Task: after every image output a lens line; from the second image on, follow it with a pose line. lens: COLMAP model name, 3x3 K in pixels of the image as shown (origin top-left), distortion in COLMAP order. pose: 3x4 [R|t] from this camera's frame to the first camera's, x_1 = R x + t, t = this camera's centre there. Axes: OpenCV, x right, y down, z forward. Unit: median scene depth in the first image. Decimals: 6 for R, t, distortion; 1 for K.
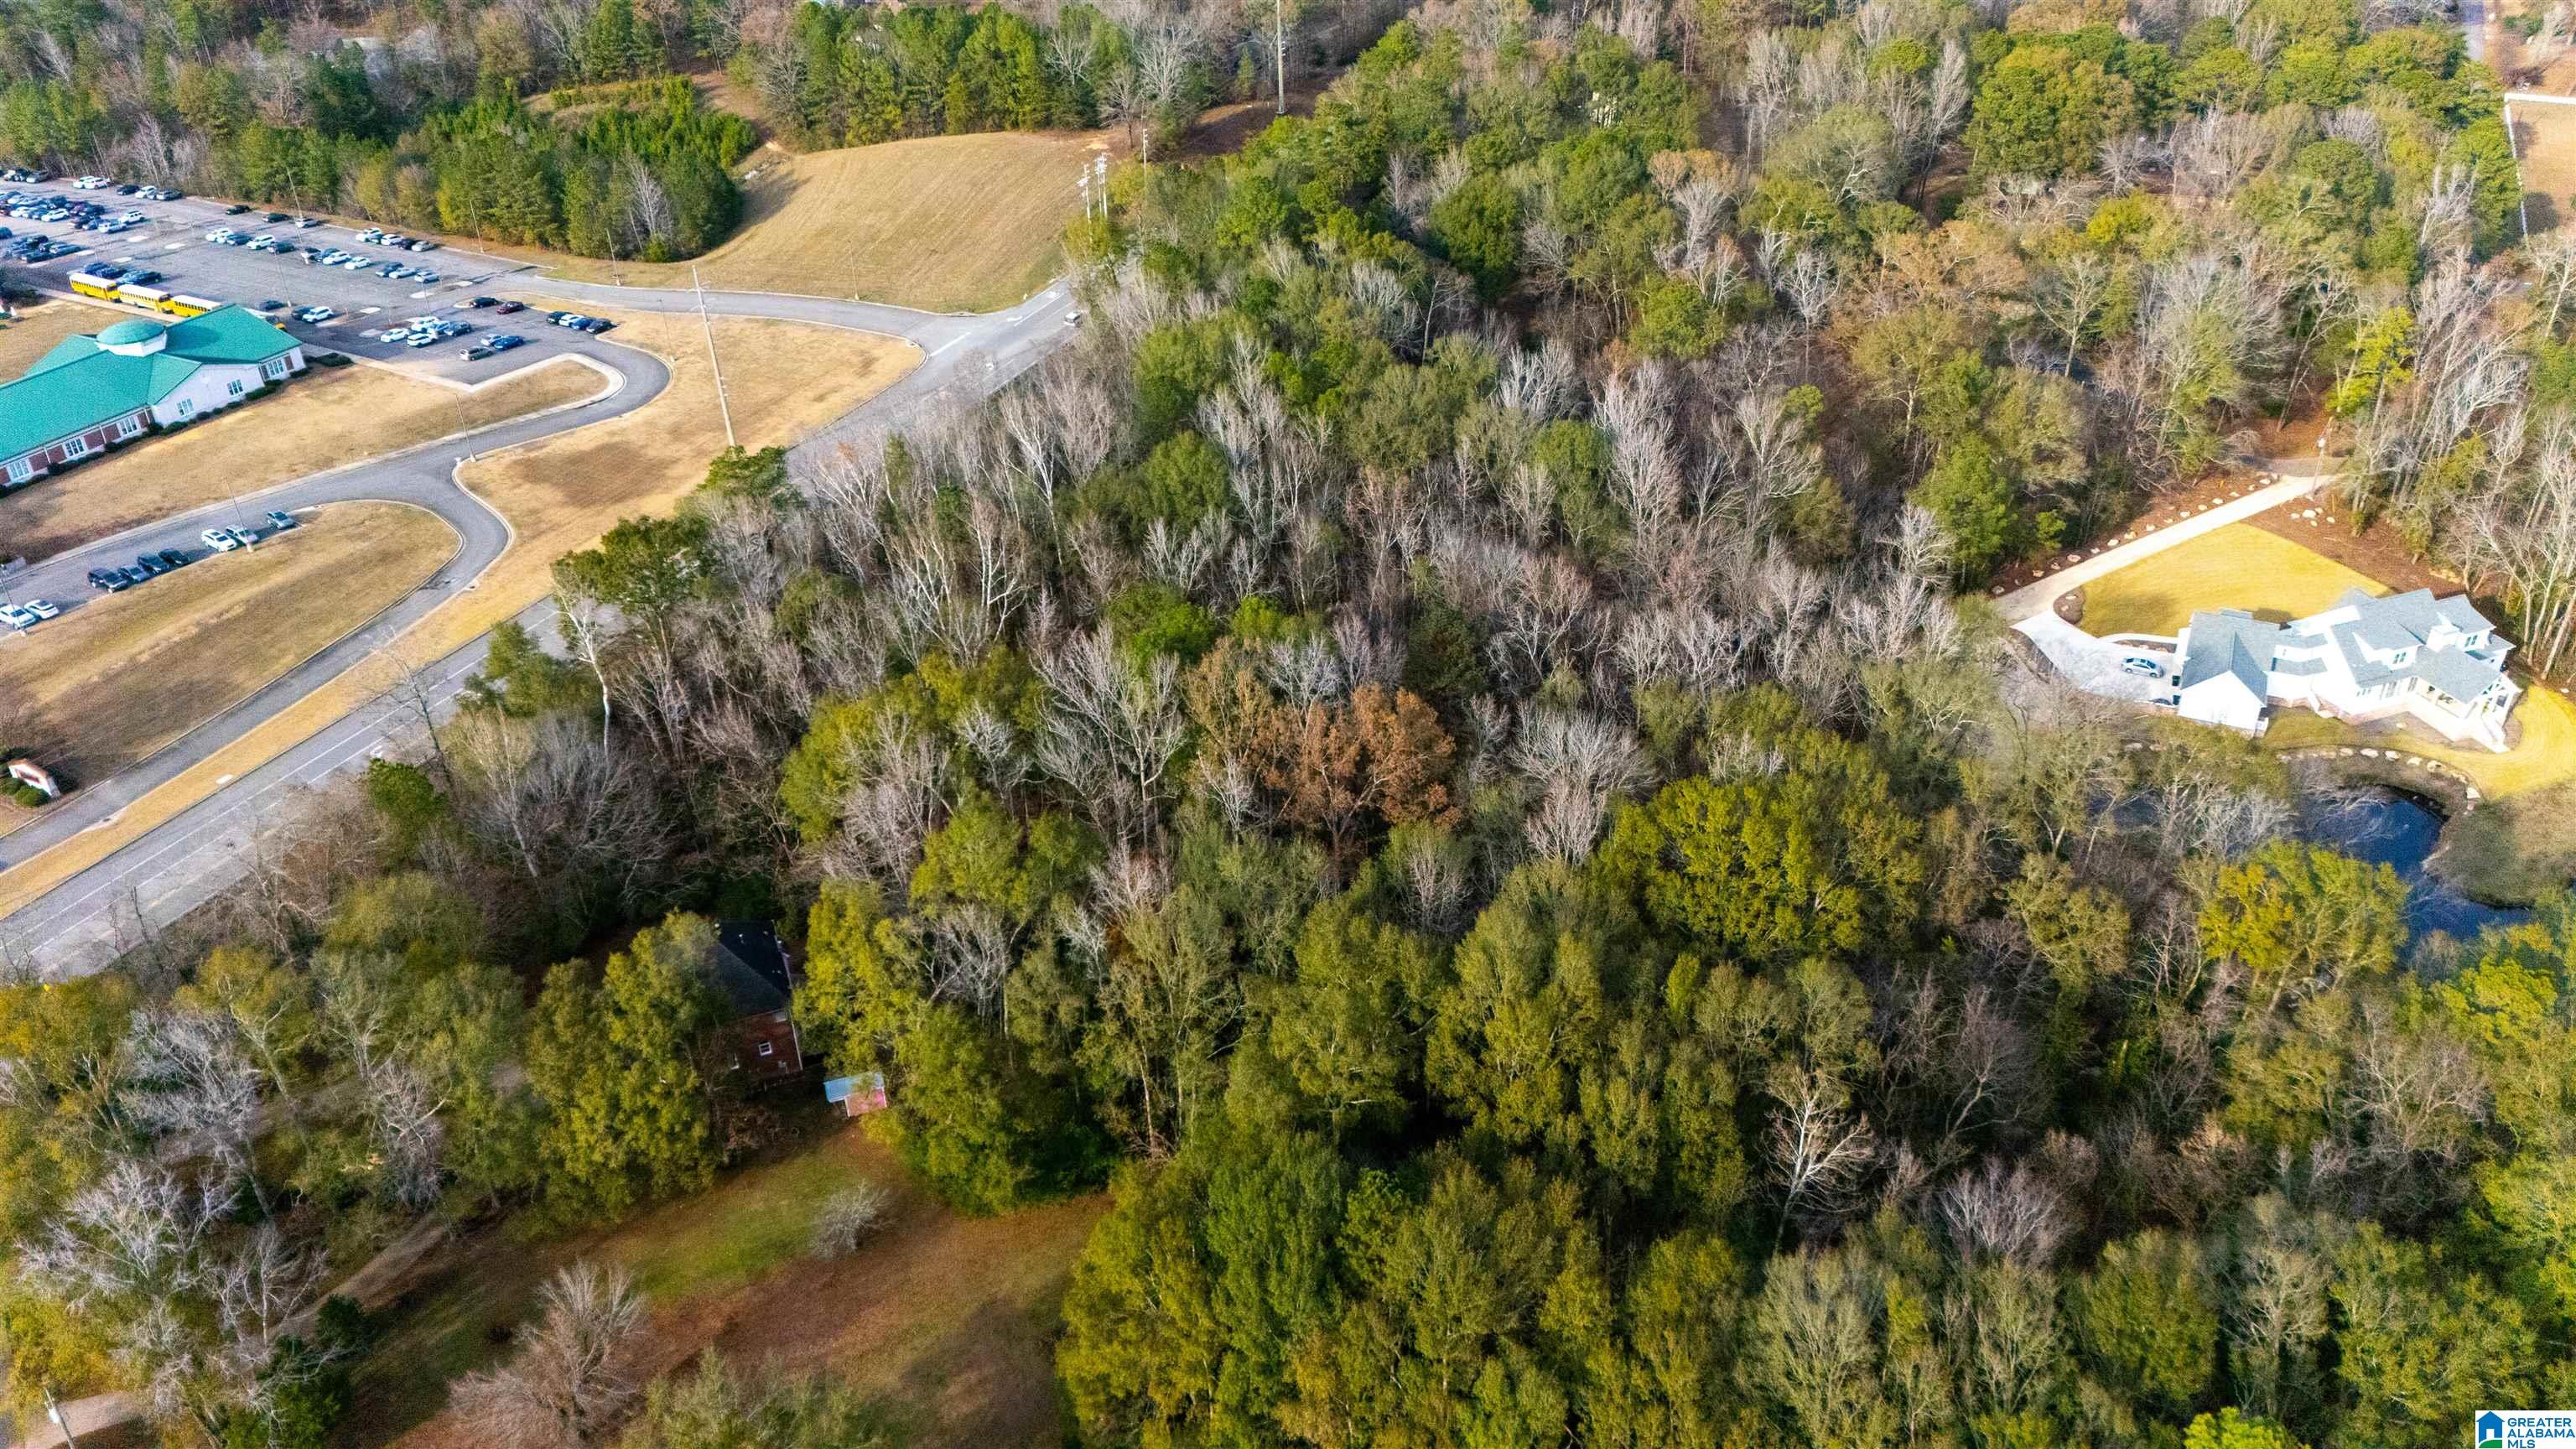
lens RADIAL K [[1891.4, 0, 1296.6], [0, 1891.4, 716.5], [0, 0, 1]] dist [0.069611, -0.070592]
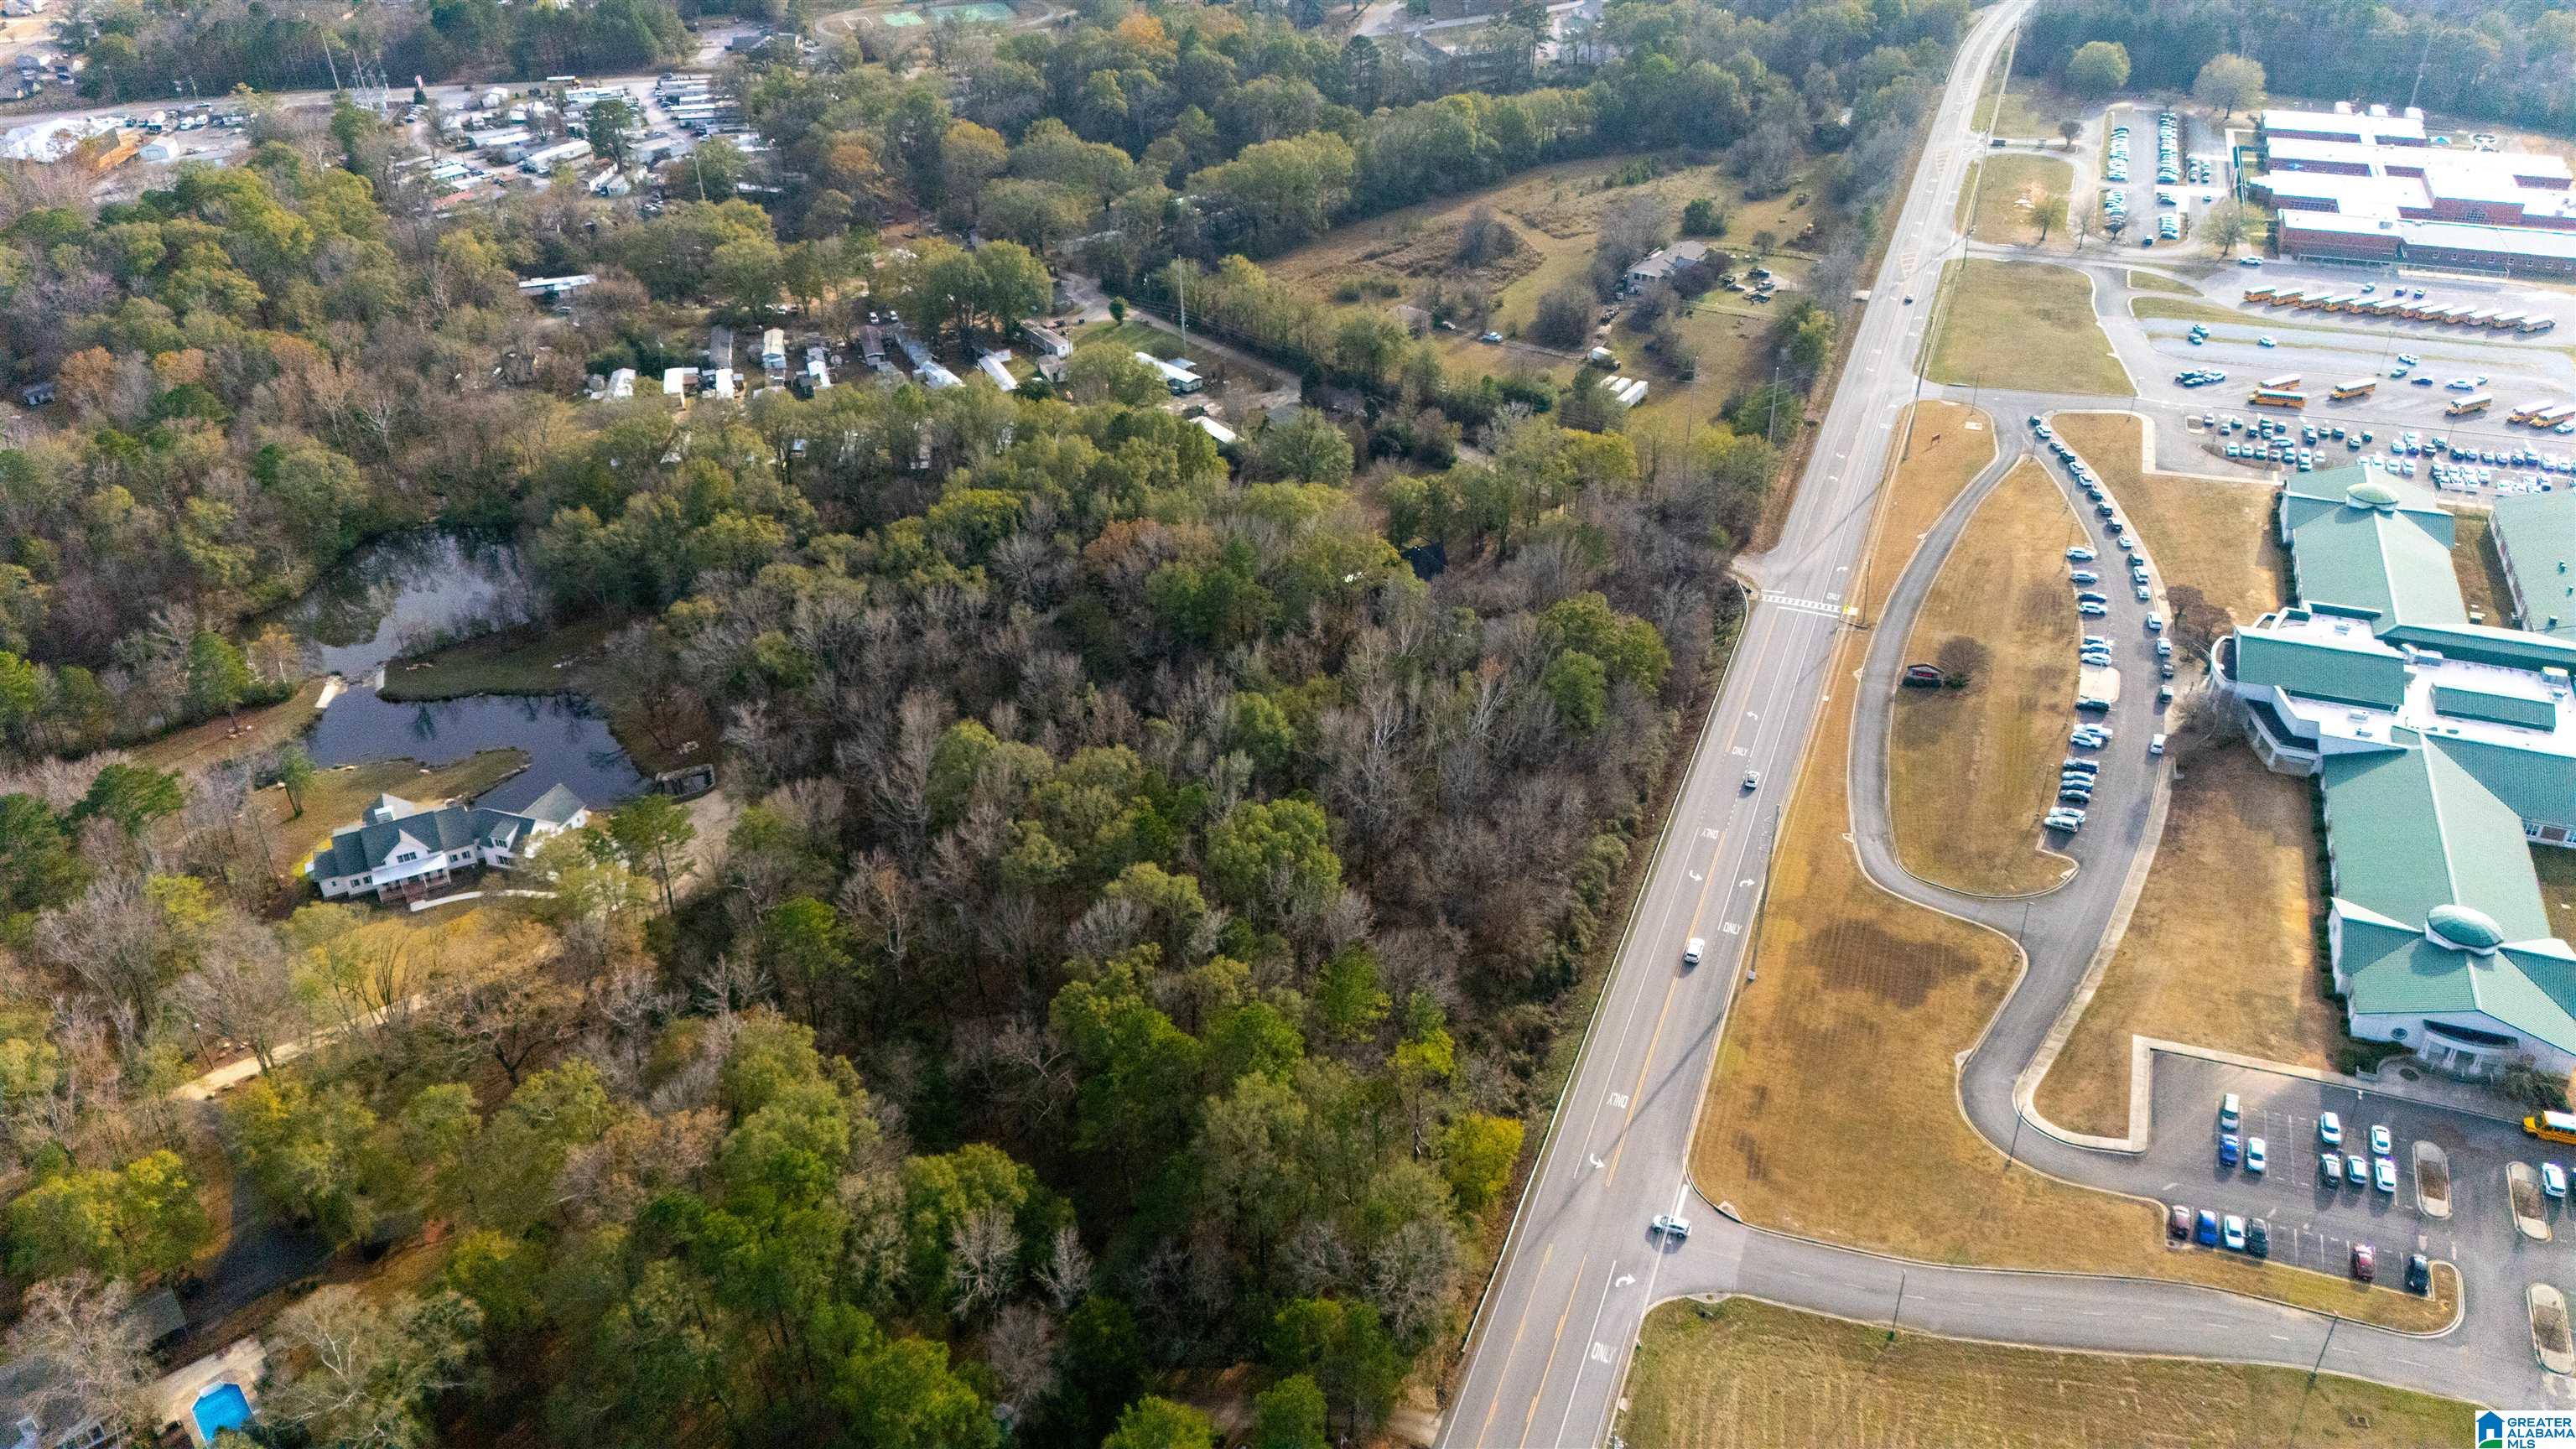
lens RADIAL K [[1895.0, 0, 1296.5], [0, 1895.0, 714.0], [0, 0, 1]] dist [0.072464, -0.074926]
pose [[-0.994337, 0.084319, -0.064678, 0.001261], [-0.020553, 0.444551, 0.895518, -0.964999], [0.104262, 0.891776, -0.440301, 1.145214]]
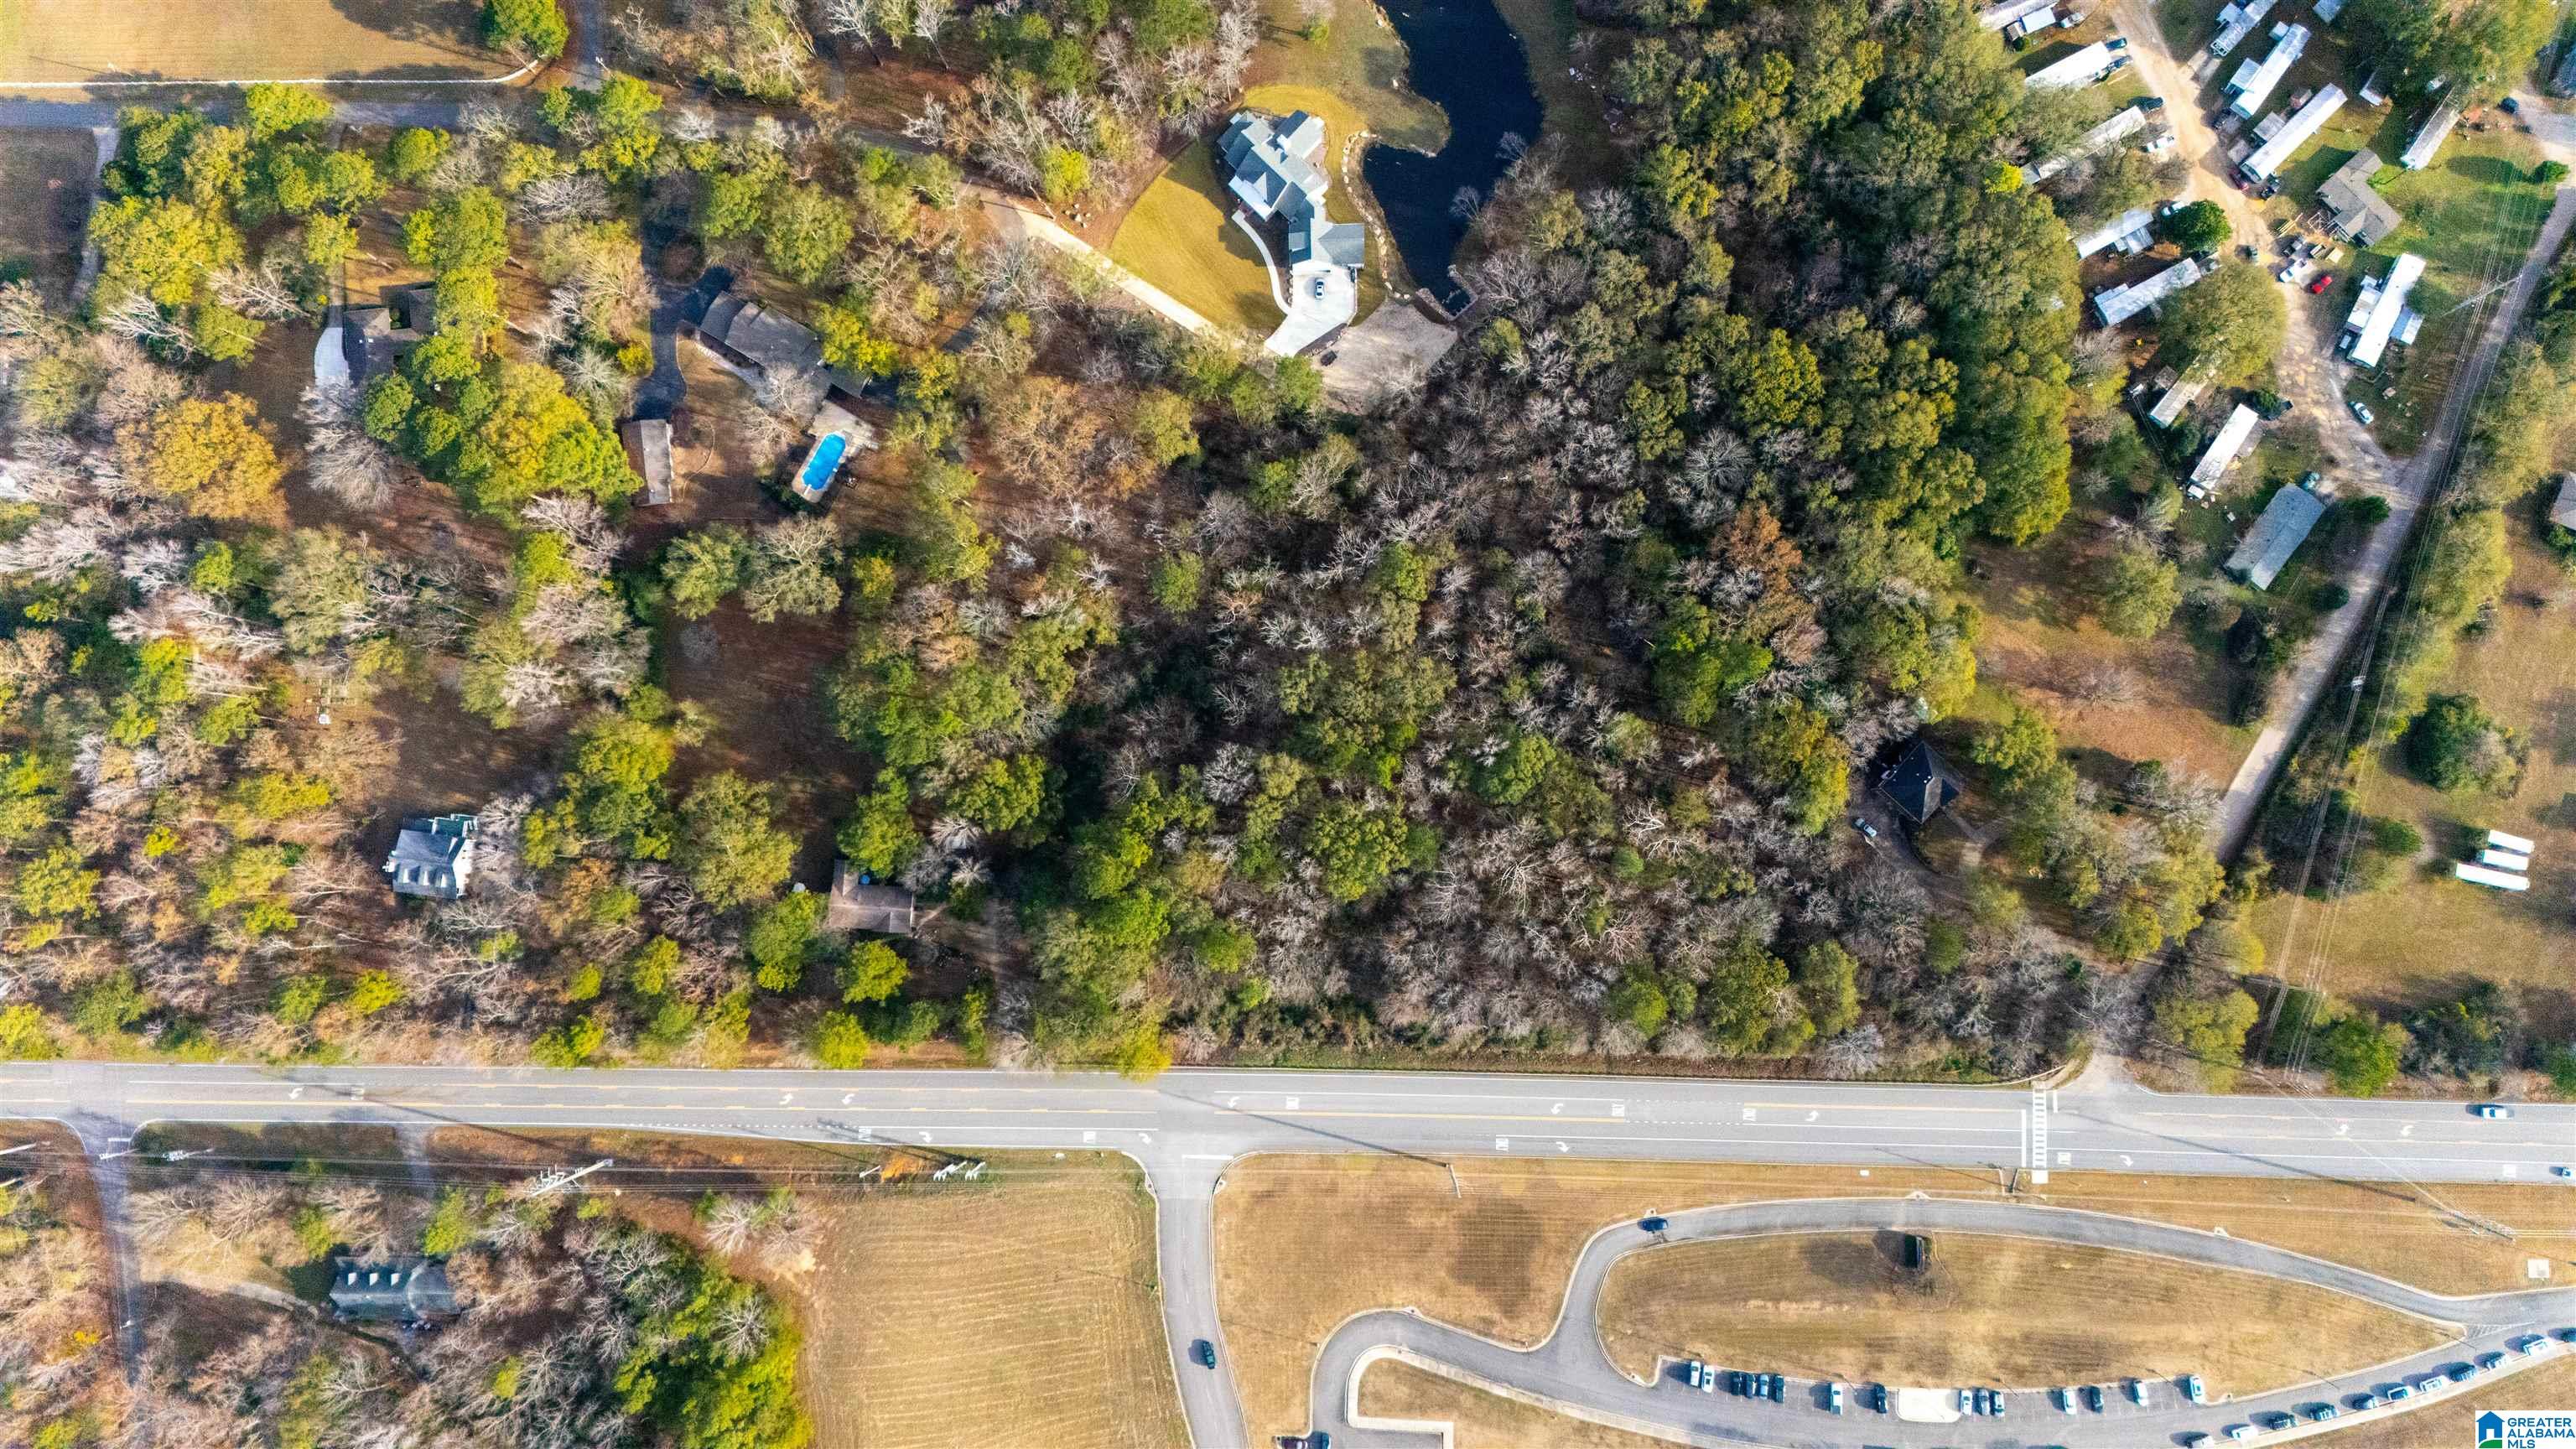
lens RADIAL K [[1895.0, 0, 1296.5], [0, 1895.0, 714.0], [0, 0, 1]] dist [0.072464, -0.074926]
pose [[-0.434103, -0.896378, 0.089789, -0.056412], [0.515335, -0.165338, 0.840888, -1.191398], [-0.738908, 0.411303, 0.533708, 0.154039]]
